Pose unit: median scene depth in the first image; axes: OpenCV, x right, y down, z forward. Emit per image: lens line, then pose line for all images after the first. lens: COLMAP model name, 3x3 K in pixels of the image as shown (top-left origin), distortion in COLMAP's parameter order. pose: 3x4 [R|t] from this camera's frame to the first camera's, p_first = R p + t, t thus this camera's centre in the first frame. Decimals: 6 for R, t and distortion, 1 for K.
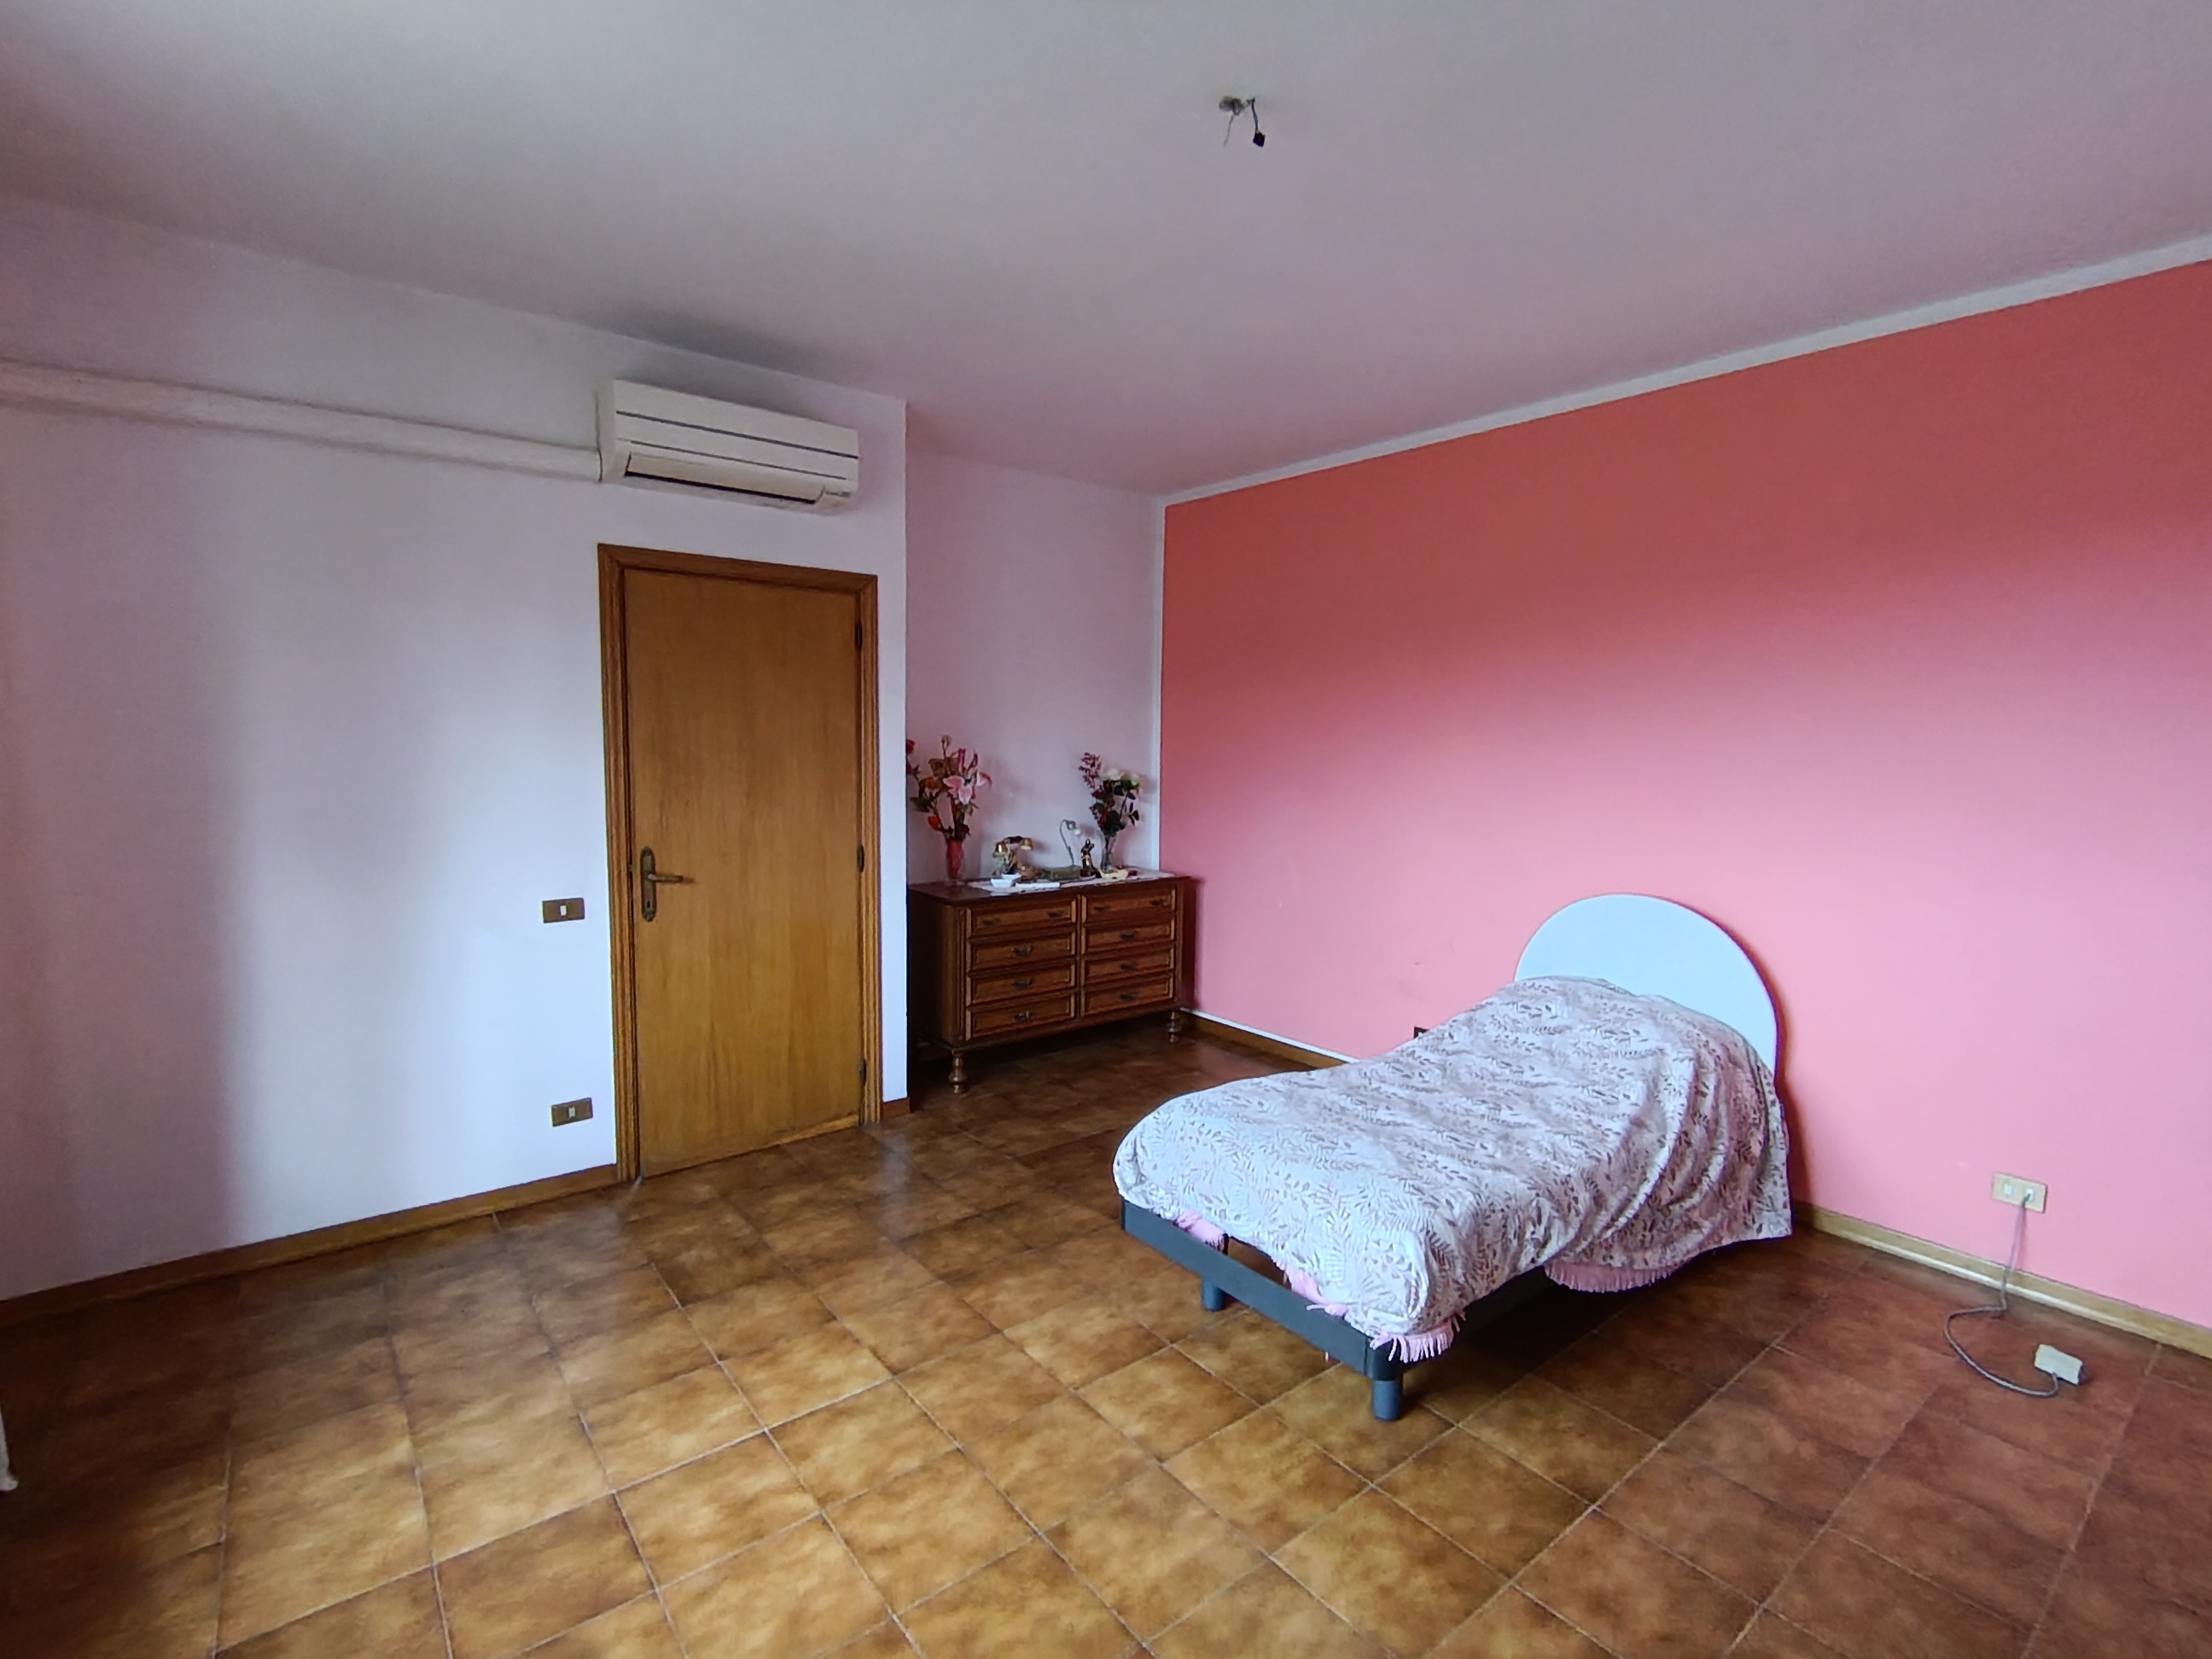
lens RADIAL K [[1034.6, 0, 1111.9], [0, 1034.6, 820.5], [0, 0, 1]] dist [-0.002161, -0.000267]
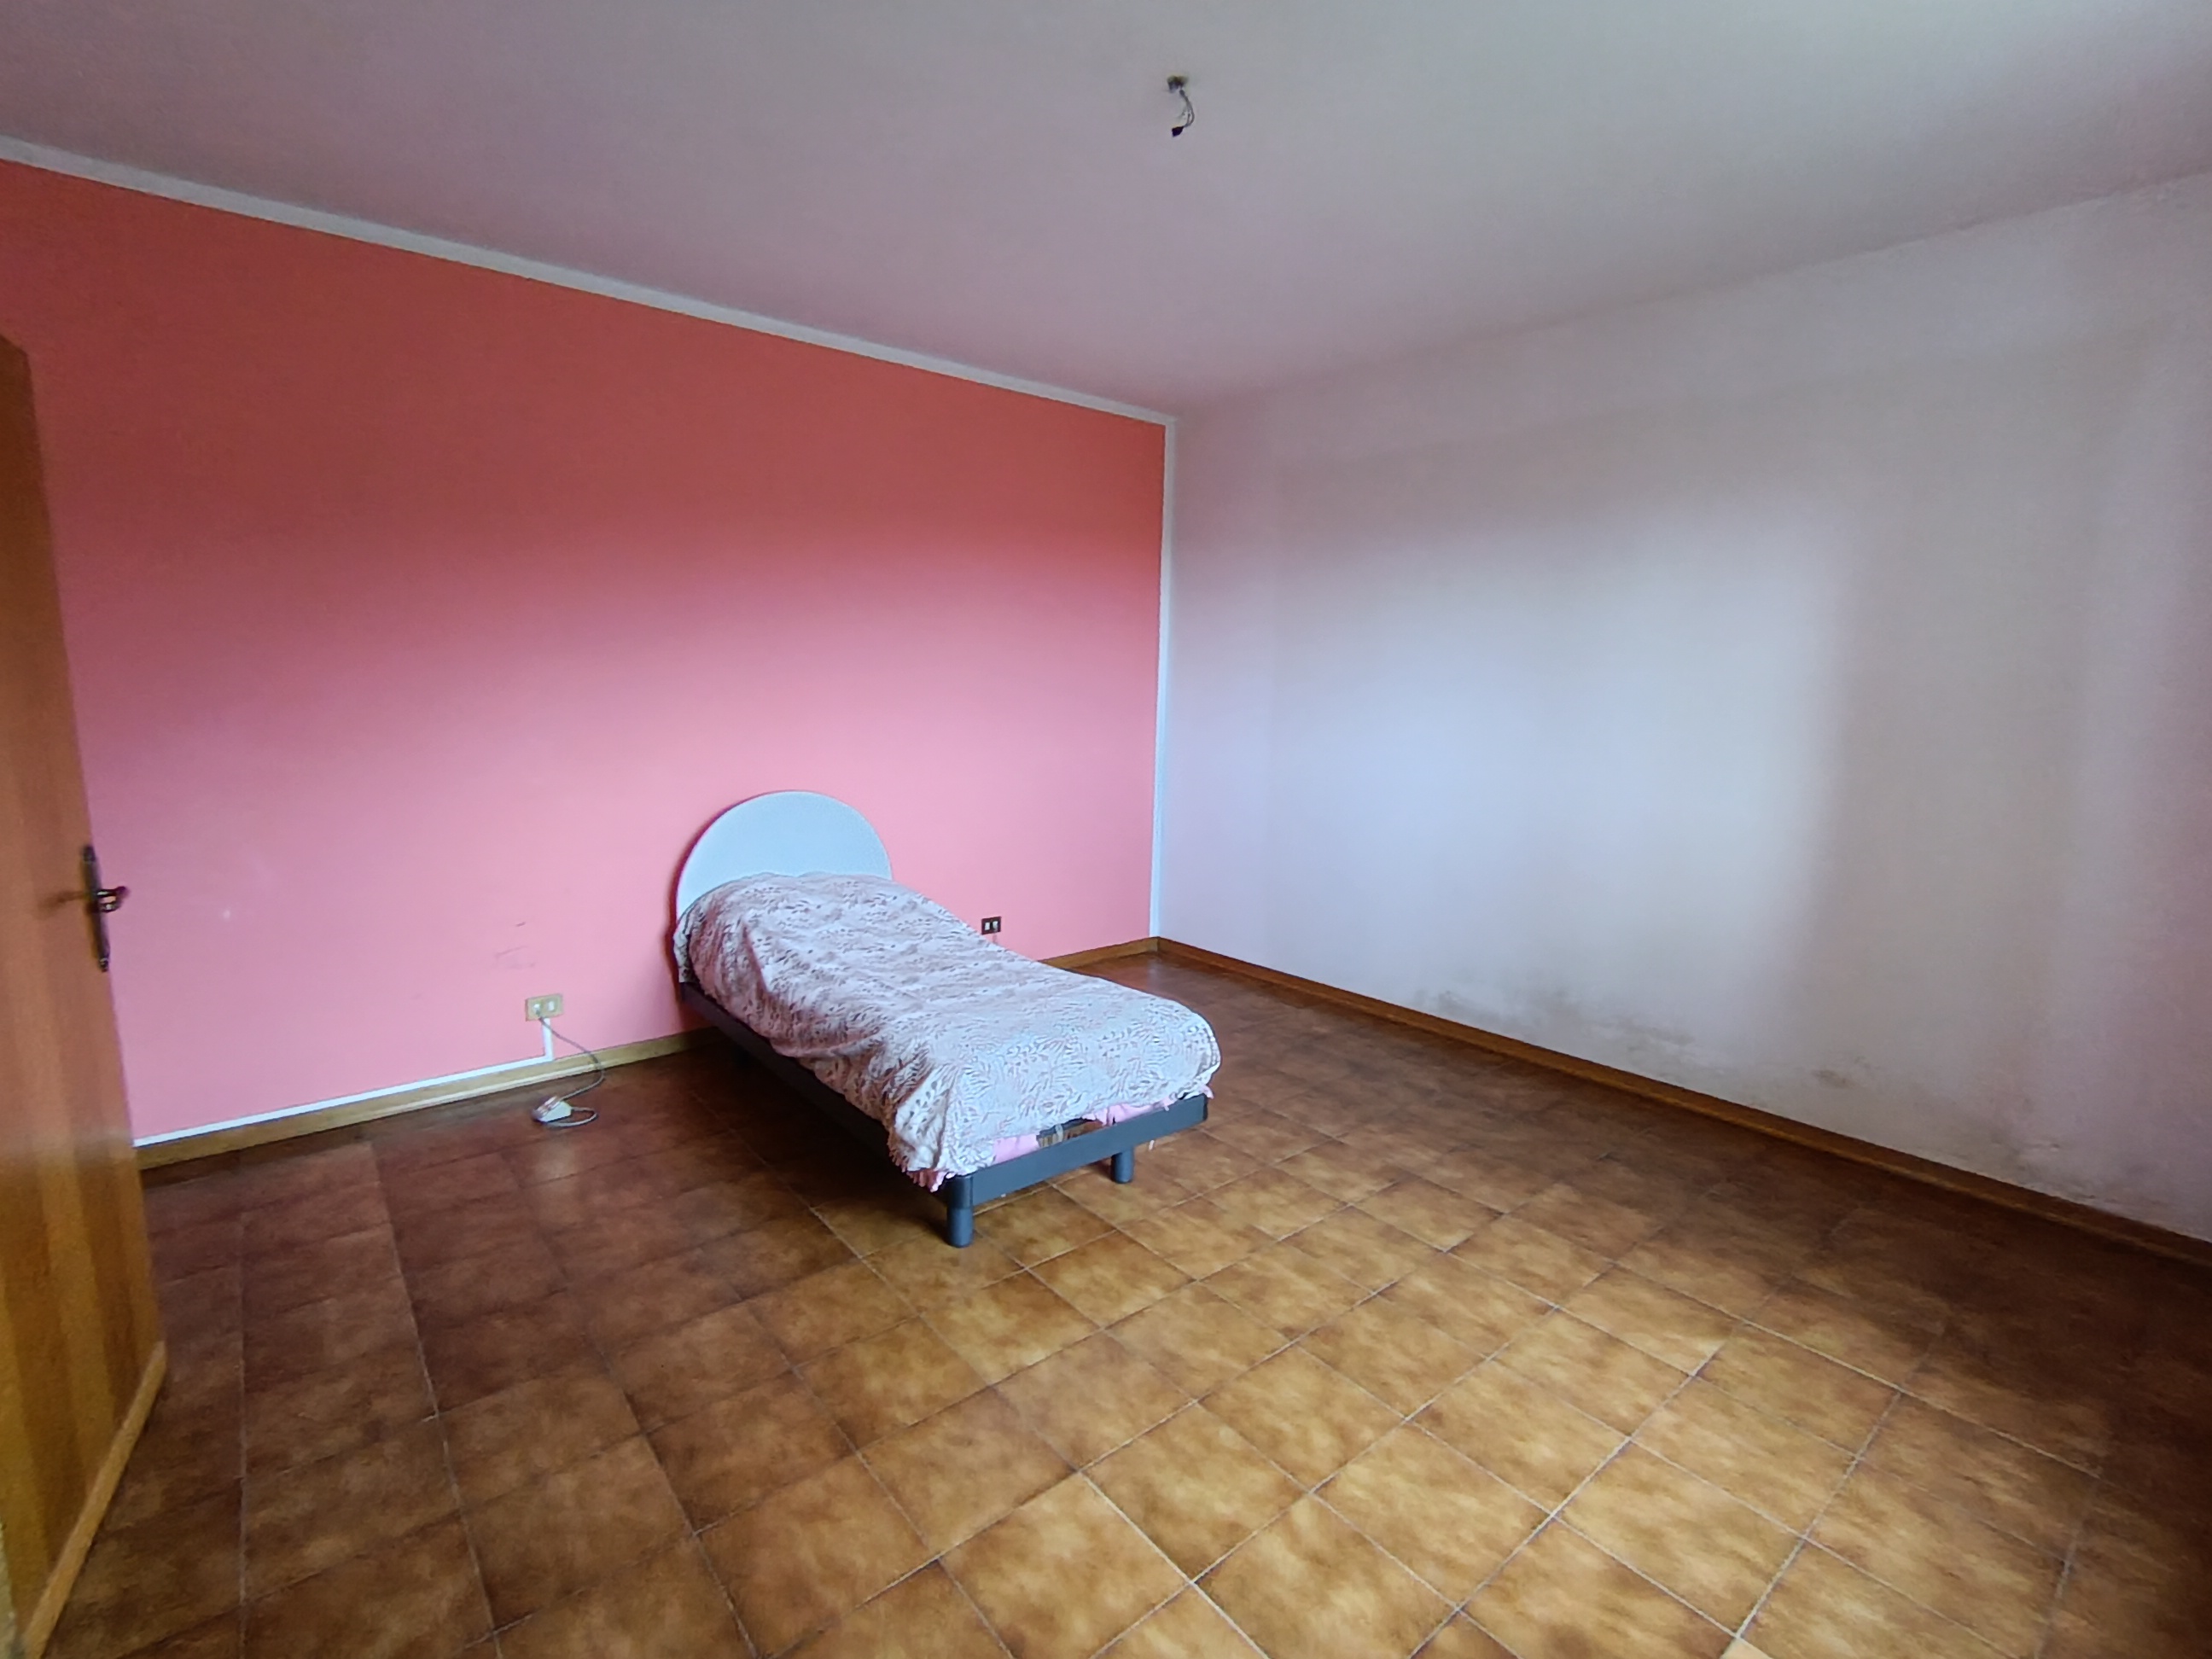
lens RADIAL K [[1034.6, 0, 1111.9], [0, 1034.6, 820.5], [0, 0, 1]] dist [-0.002161, -0.000267]
pose [[-0.016151, -0.159802, 0.987017, -0.903730], [0.062716, 0.985040, 0.160508, -0.083060], [-0.997901, 0.064494, -0.005887, 0.929909]]
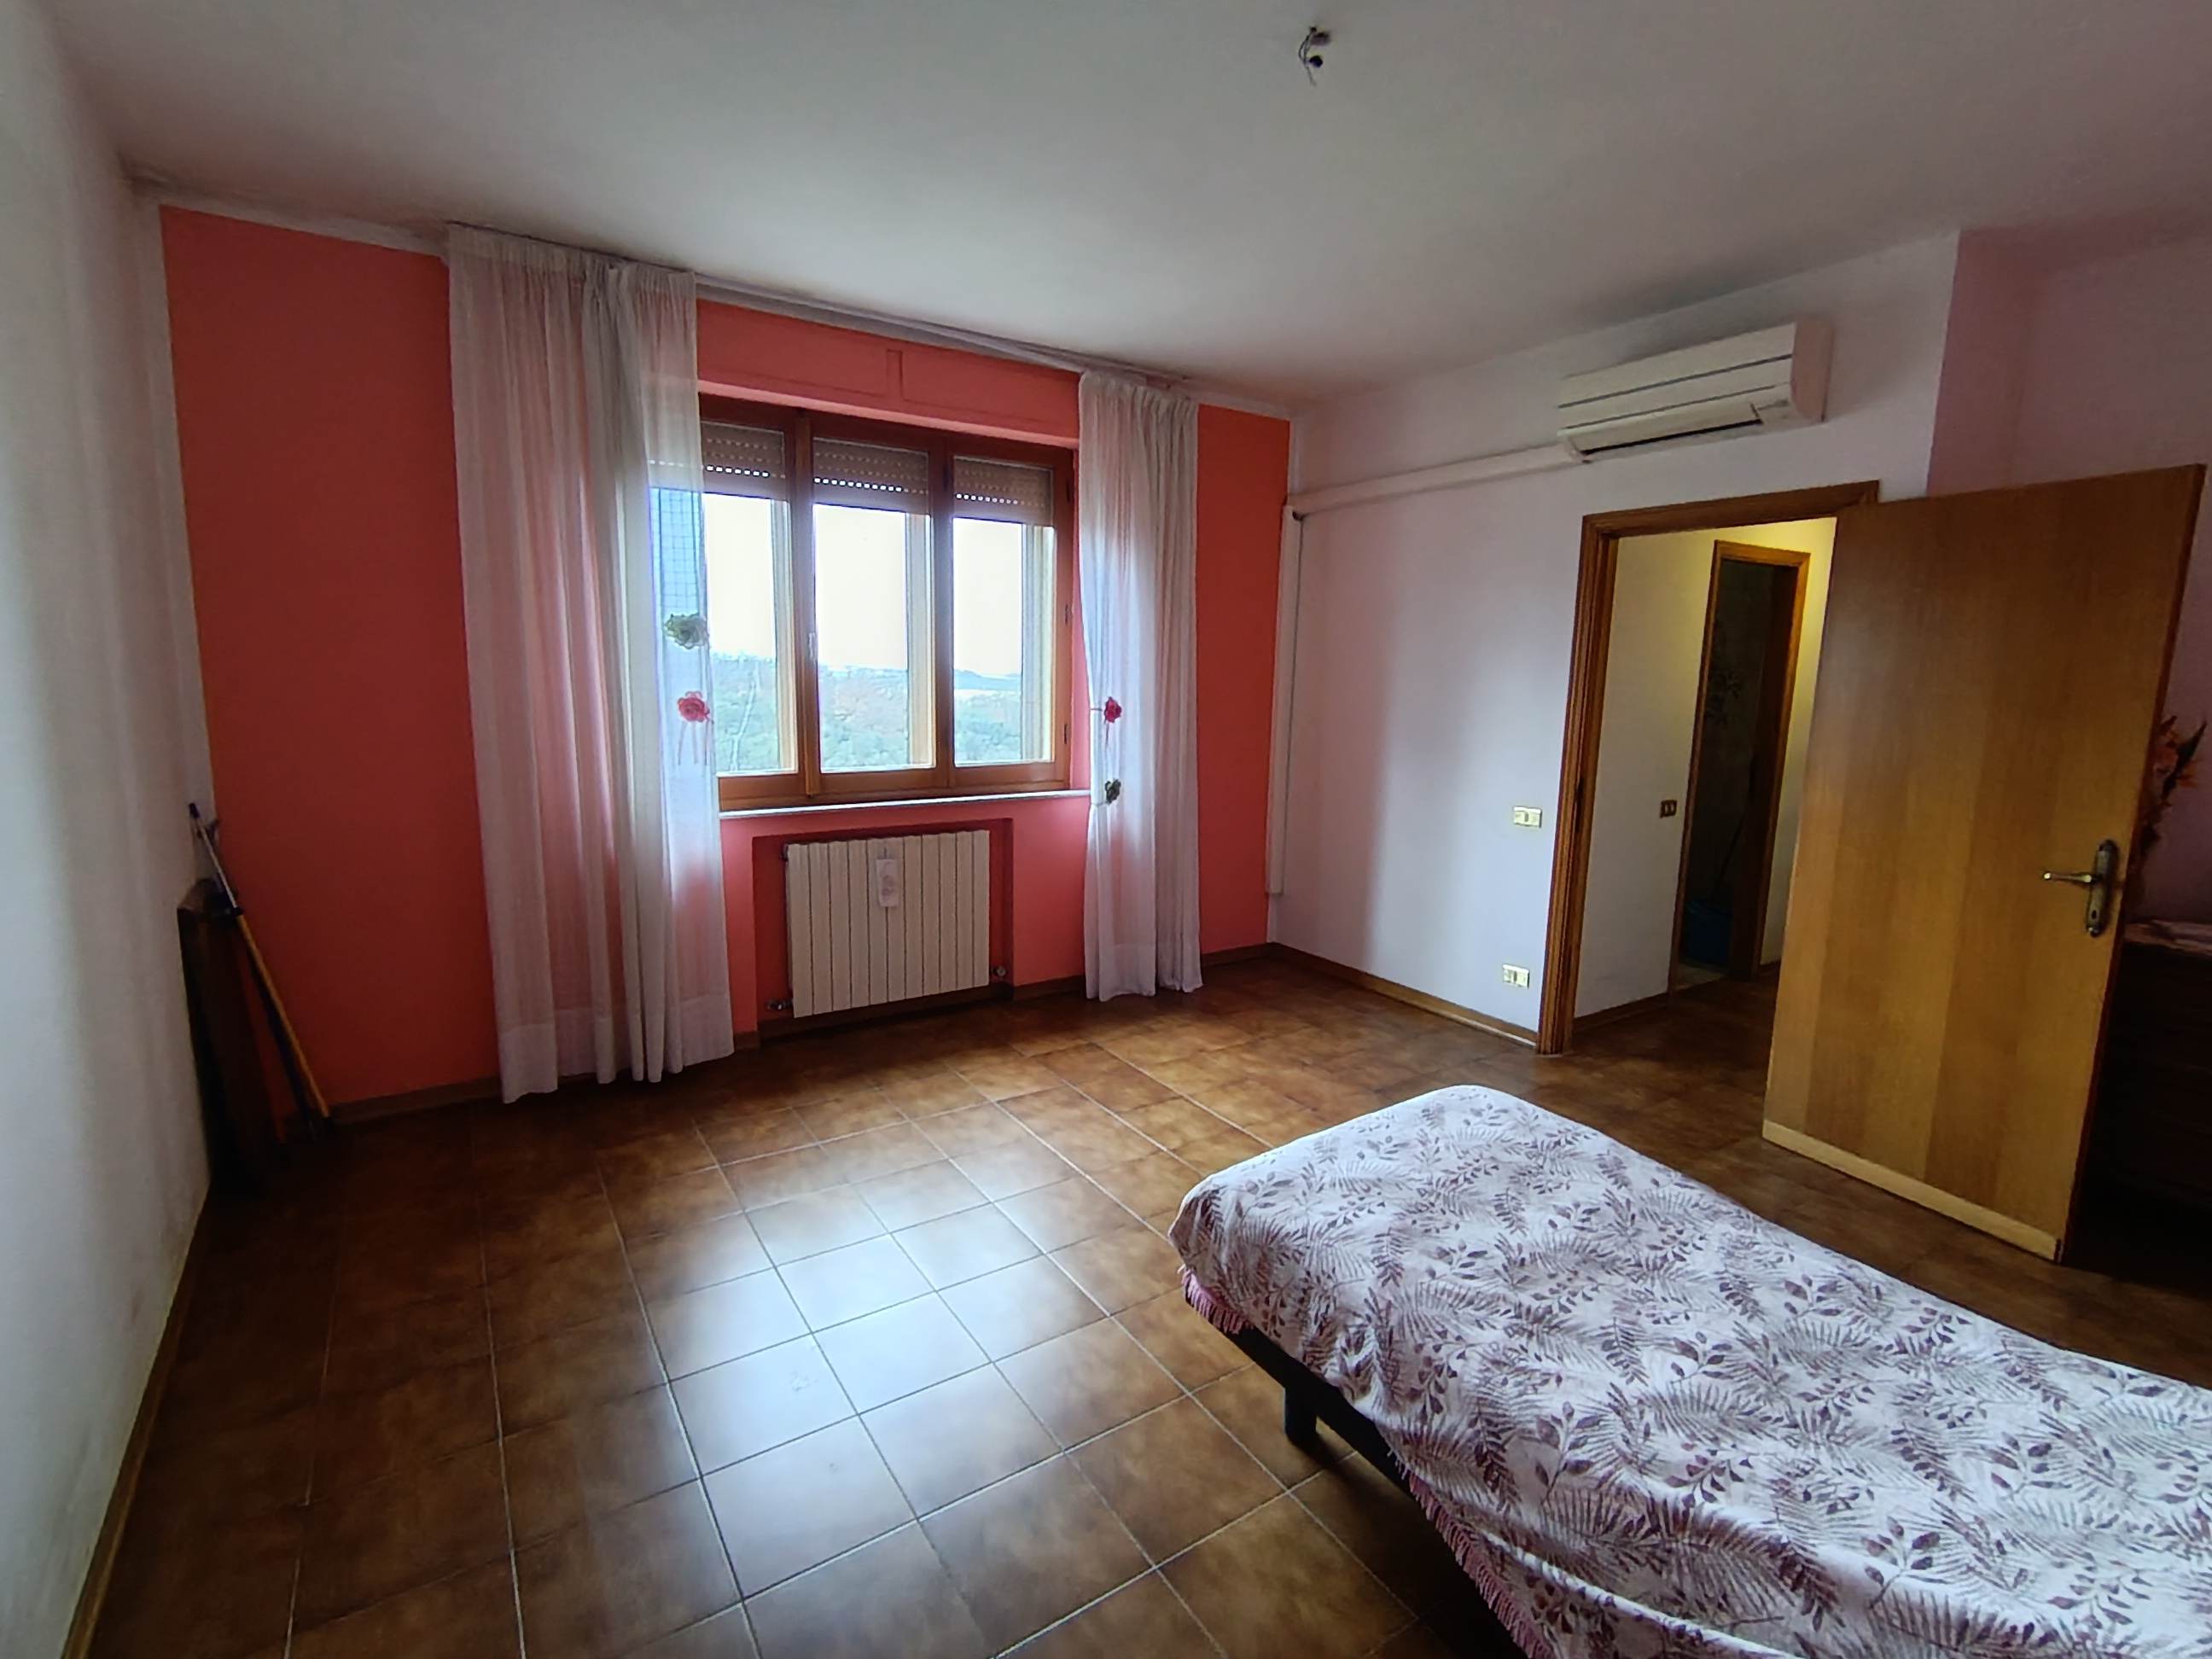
lens RADIAL K [[1034.6, 0, 1111.9], [0, 1034.6, 820.5], [0, 0, 1]] dist [-0.002161, -0.000267]
pose [[-0.093466, 0.134112, -0.986549, 1.021273], [-0.101144, 0.984481, 0.143413, -0.053368], [0.990472, 0.113188, -0.078451, 0.797367]]
